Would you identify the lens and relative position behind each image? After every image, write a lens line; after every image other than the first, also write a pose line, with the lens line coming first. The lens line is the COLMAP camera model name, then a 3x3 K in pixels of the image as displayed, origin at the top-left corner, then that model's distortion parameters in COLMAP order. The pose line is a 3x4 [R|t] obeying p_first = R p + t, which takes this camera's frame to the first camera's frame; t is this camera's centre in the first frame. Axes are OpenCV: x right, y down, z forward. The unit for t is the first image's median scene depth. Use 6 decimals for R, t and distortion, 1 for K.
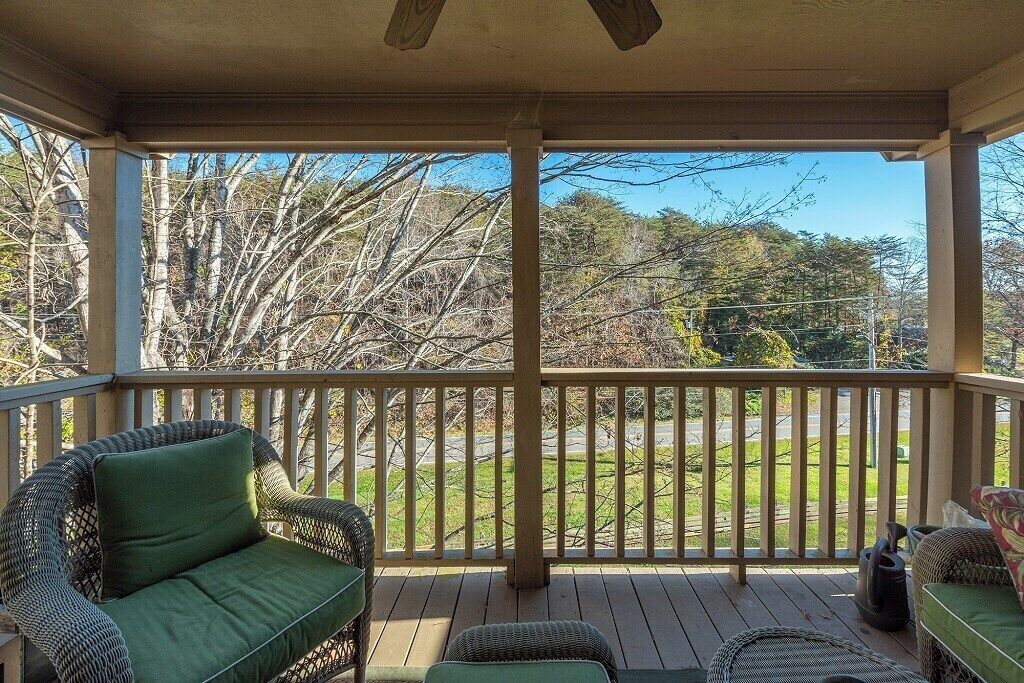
lens RADIAL K [[425.8, 0, 531.7], [0, 425.8, 311.8], [0, 0, 1]] dist [-0.000563, -0.000701]
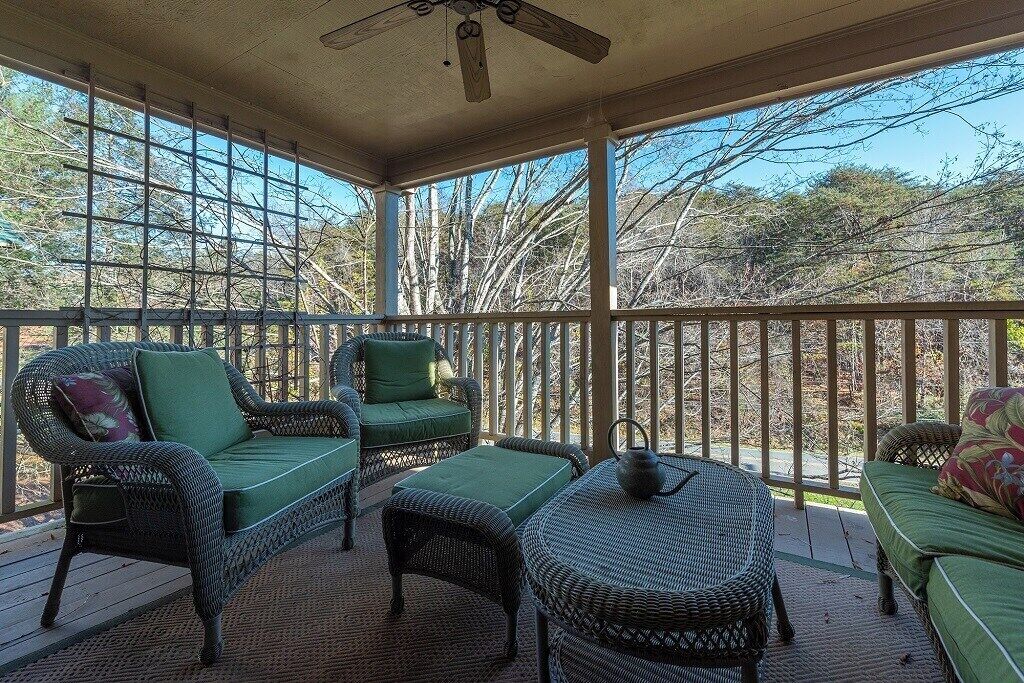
lens RADIAL K [[425.8, 0, 531.7], [0, 425.8, 311.8], [0, 0, 1]] dist [-0.000563, -0.000701]
pose [[0.858193, -0.016793, -0.513052, 0.312822], [0.006698, 0.999746, -0.021519, 0.114631], [0.513283, 0.015031, 0.858088, -0.151944]]
